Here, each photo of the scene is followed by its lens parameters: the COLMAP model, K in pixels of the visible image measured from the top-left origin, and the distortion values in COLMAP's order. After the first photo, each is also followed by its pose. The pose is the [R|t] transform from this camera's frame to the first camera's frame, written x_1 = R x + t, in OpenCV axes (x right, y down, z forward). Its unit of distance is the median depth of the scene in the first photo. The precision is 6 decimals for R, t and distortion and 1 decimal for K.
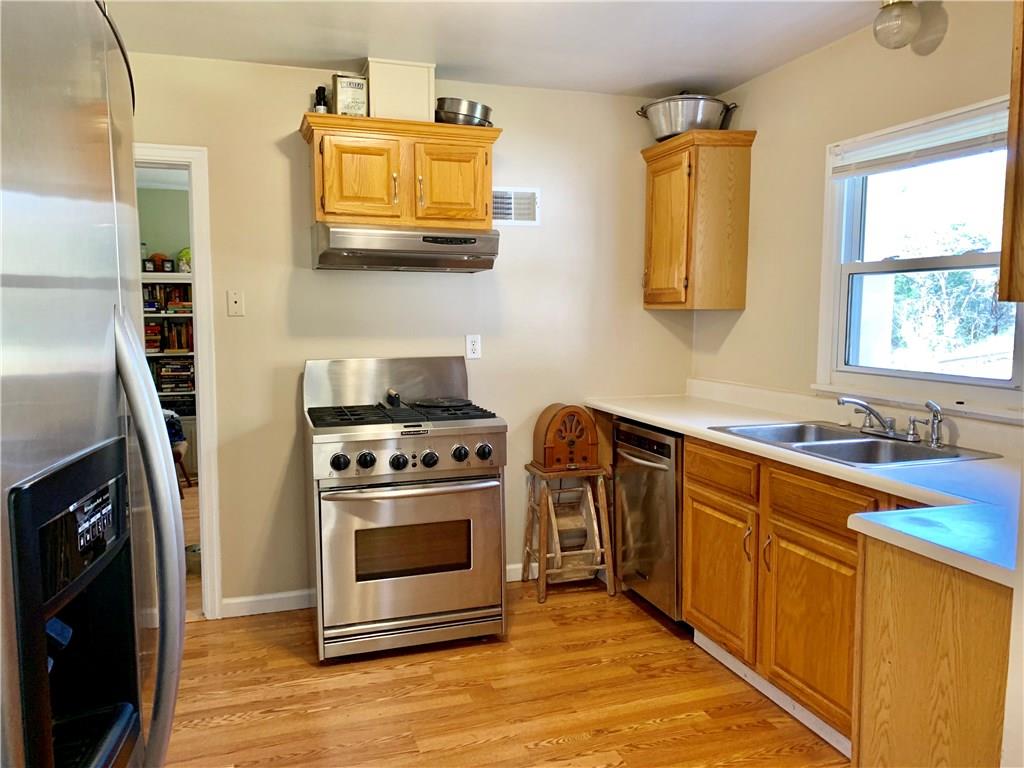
lens RADIAL K [[775.1, 0, 512.0], [0, 775.1, 384.0], [0, 0, 1]] dist [0.063437, -0.003382]
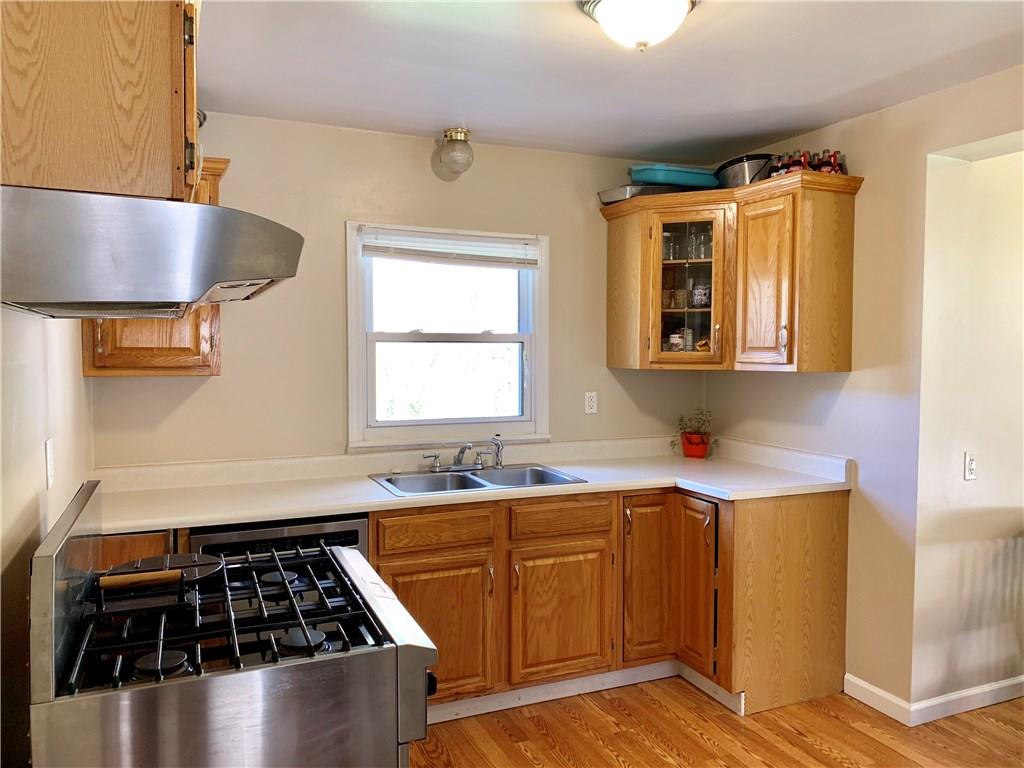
lens RADIAL K [[775.1, 0, 512.0], [0, 775.1, 384.0], [0, 0, 1]] dist [0.063437, -0.003382]
pose [[-0.068746, -0.046258, 0.996561, -0.706378], [0.098720, 0.993706, 0.052936, -0.118891], [-0.992738, 0.102020, -0.063747, 0.885543]]
